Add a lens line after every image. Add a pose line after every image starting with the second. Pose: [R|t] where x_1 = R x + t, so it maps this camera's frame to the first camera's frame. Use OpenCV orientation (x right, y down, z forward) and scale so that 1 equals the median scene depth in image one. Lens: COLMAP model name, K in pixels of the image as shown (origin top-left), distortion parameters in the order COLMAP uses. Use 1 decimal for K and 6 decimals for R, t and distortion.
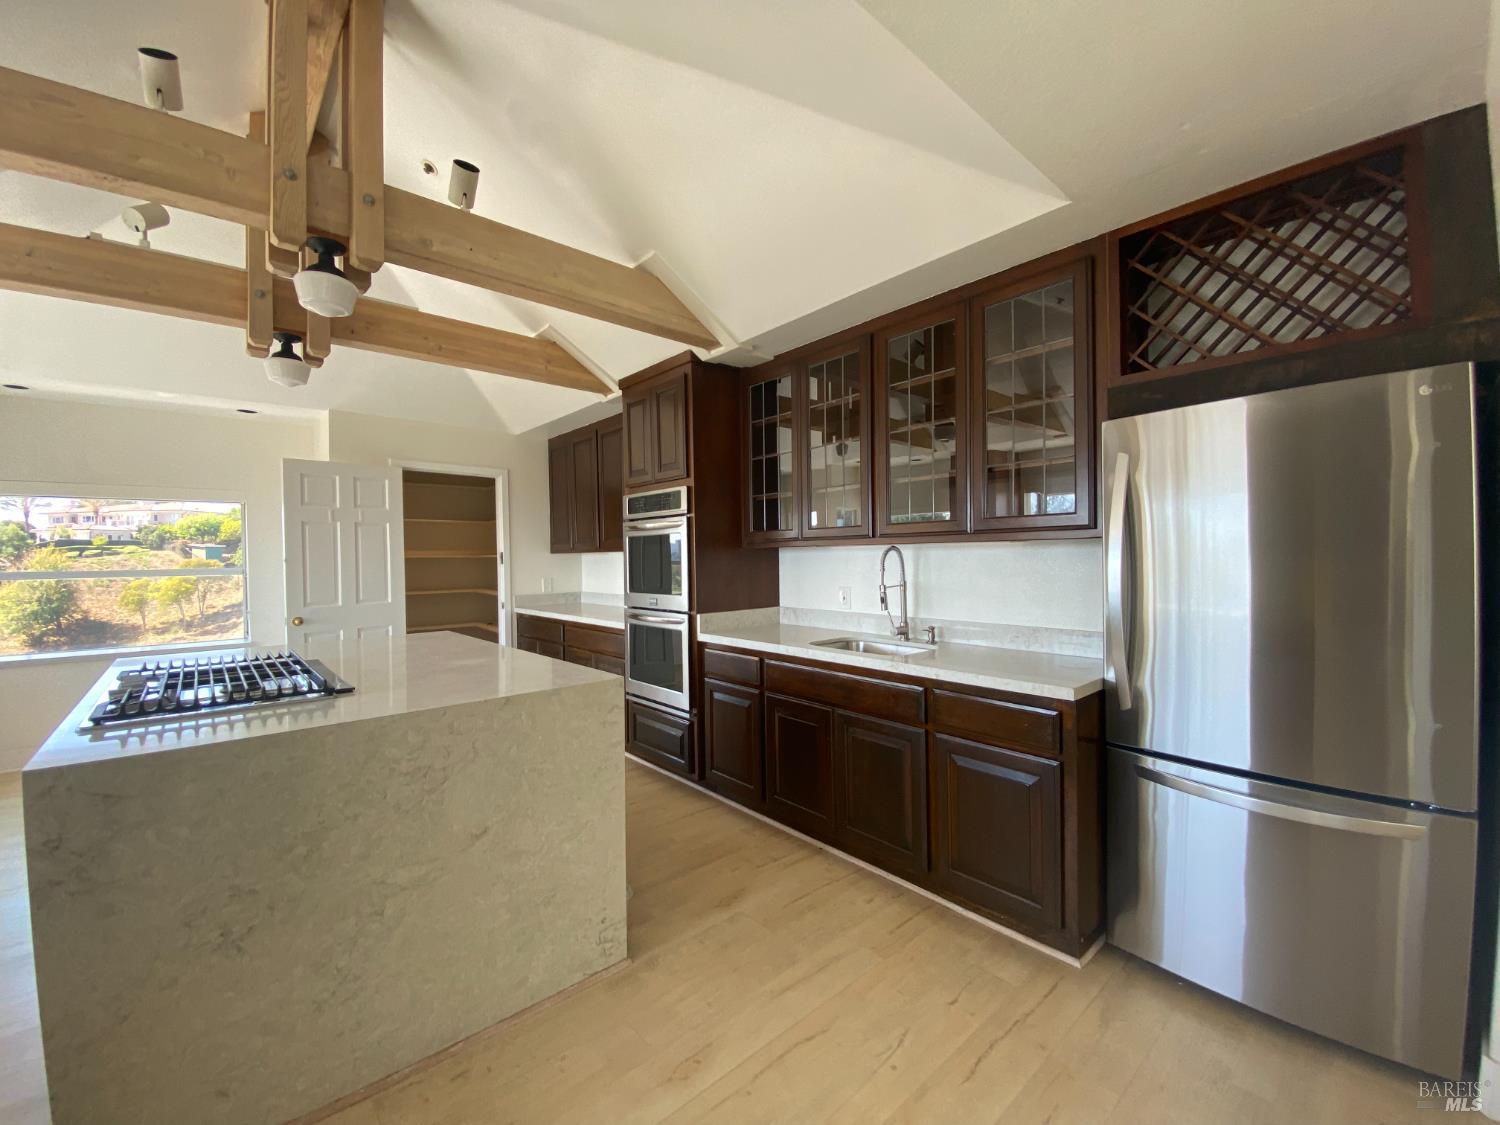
lens RADIAL K [[612.3, 0, 763.1], [0, 612.3, 559.7], [0, 0, 1]] dist [0.025584, -0.021939]
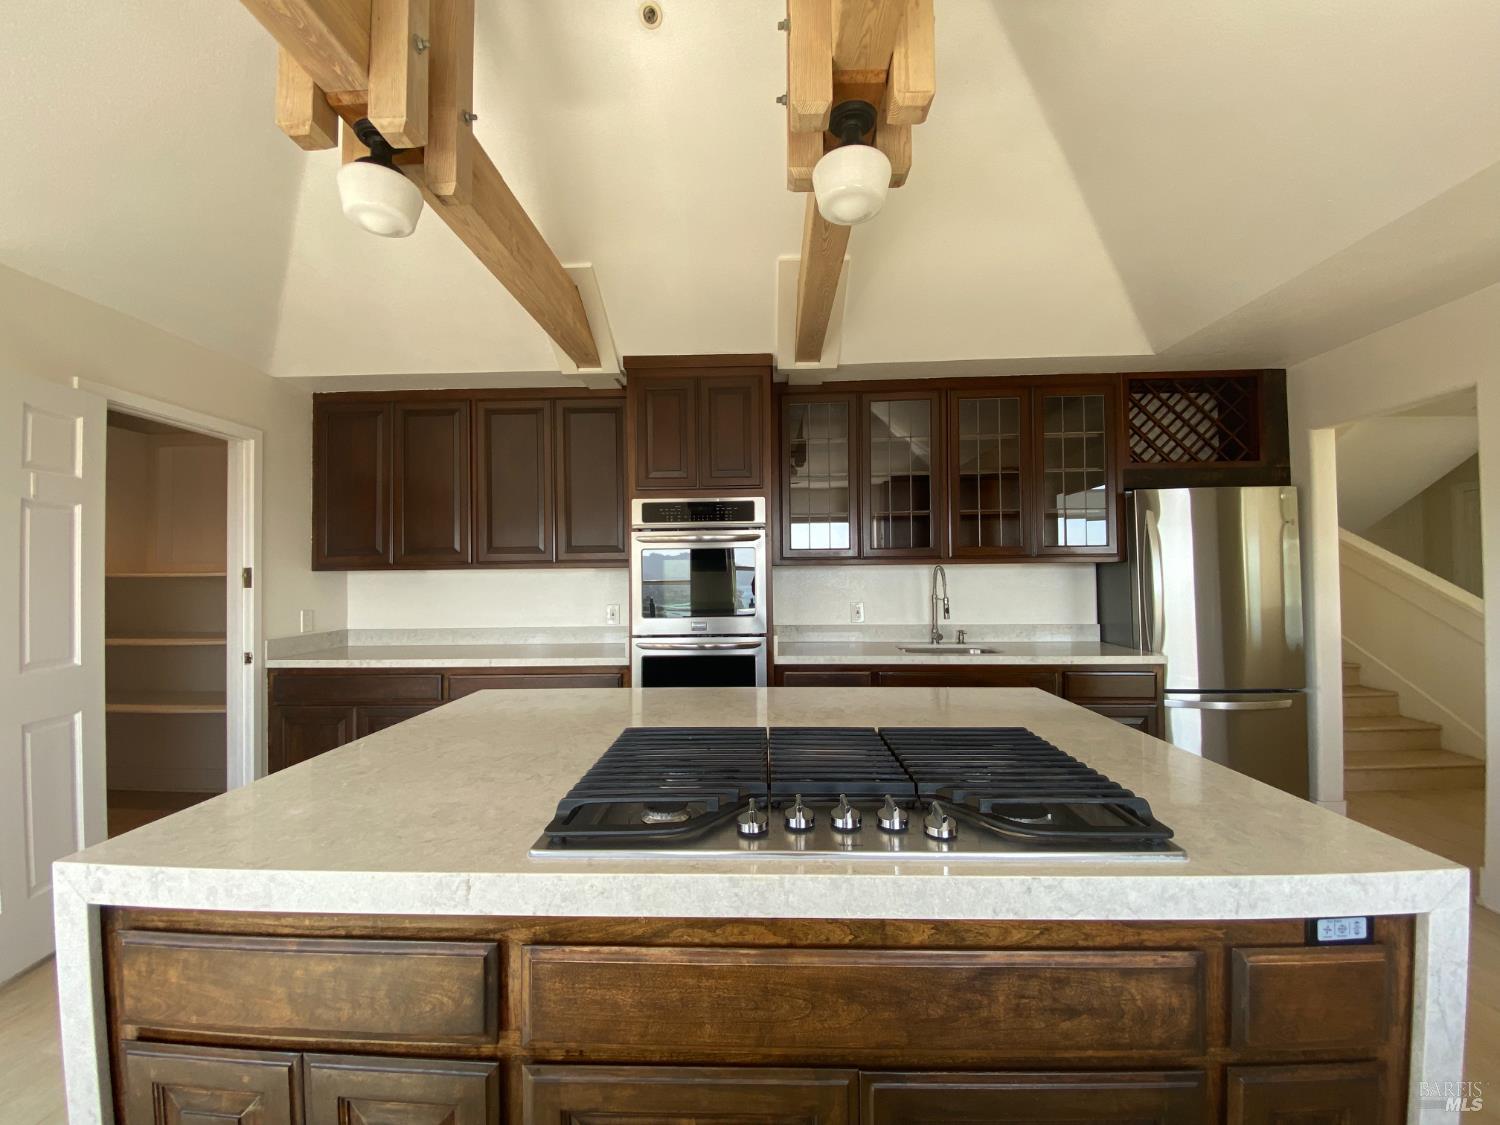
lens RADIAL K [[612.3, 0, 750.5], [0, 612.3, 569.1], [0, 0, 1]] dist [0.025584, -0.021939]
pose [[0.686432, 0.015242, 0.727034, -0.782055], [0.004772, 0.999664, -0.025464, 0.010950], [-0.727178, 0.020949, 0.686129, 0.367065]]
